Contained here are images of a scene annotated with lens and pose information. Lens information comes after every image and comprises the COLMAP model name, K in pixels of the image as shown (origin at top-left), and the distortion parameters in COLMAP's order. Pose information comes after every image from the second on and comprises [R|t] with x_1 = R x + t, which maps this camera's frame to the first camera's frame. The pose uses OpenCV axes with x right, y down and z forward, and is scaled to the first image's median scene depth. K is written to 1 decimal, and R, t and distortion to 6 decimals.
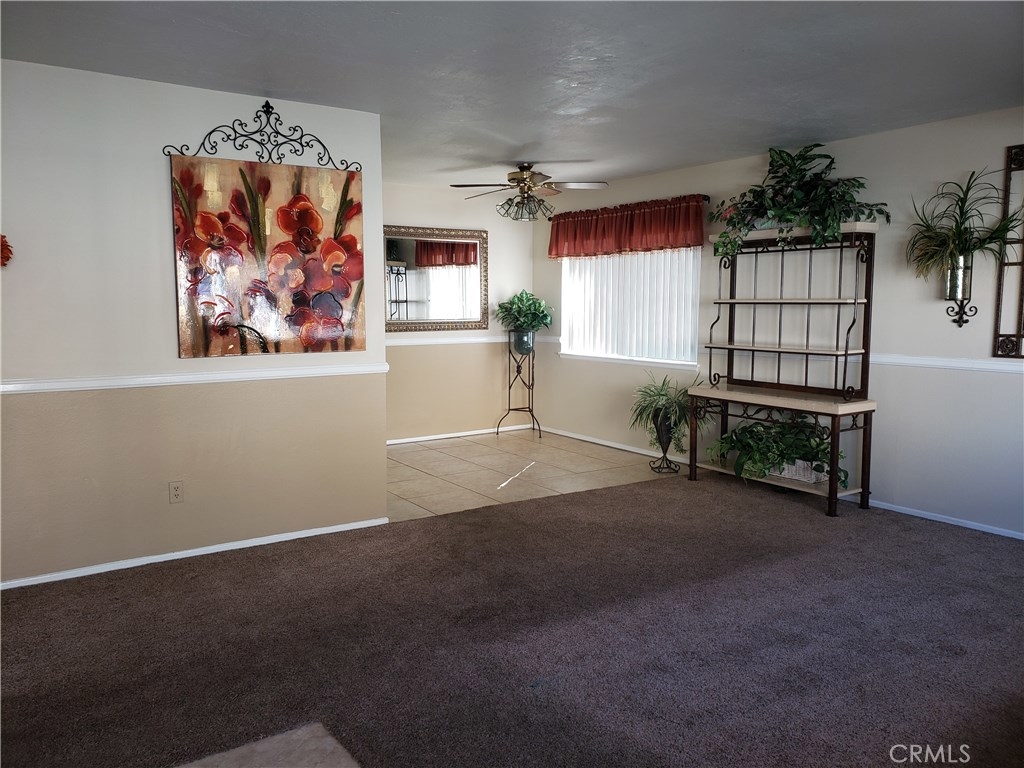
lens RADIAL K [[786.1, 0, 512.0], [0, 786.1, 384.0], [0, 0, 1]] dist [0.060571, -0.190305]
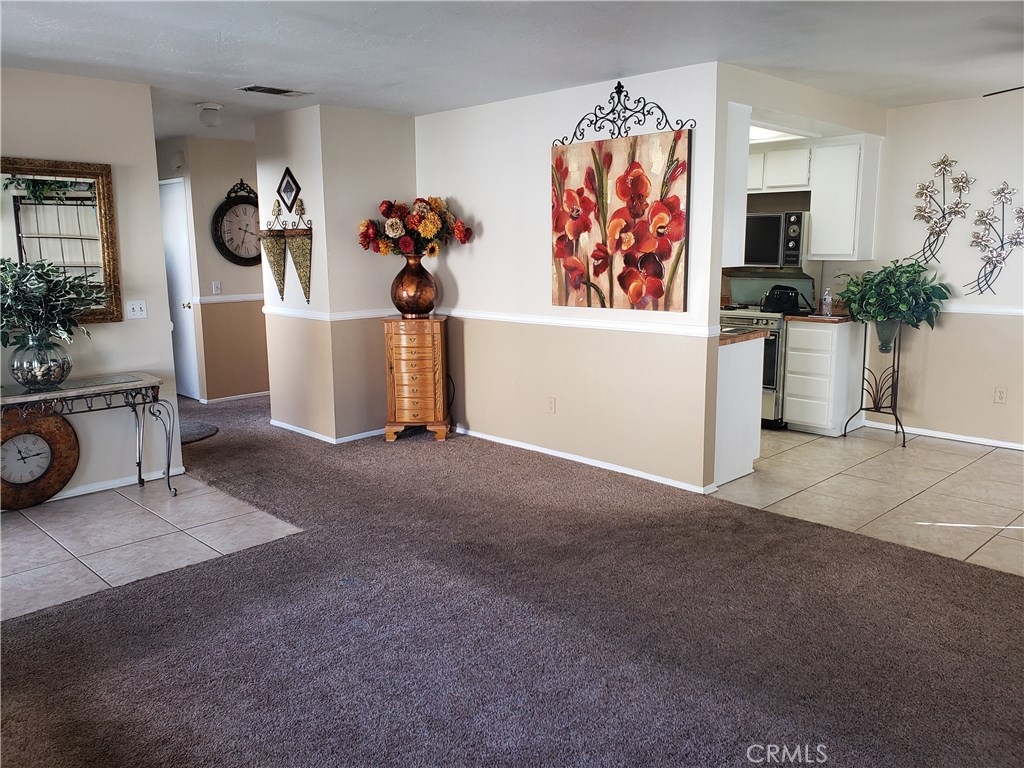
lens RADIAL K [[786.1, 0, 512.0], [0, 786.1, 384.0], [0, 0, 1]] dist [0.060571, -0.190305]
pose [[0.182522, 0.165820, -0.969118, 0.808394], [-0.098939, 0.983770, 0.149693, -0.087957], [0.978211, 0.068562, 0.195966, 0.652331]]
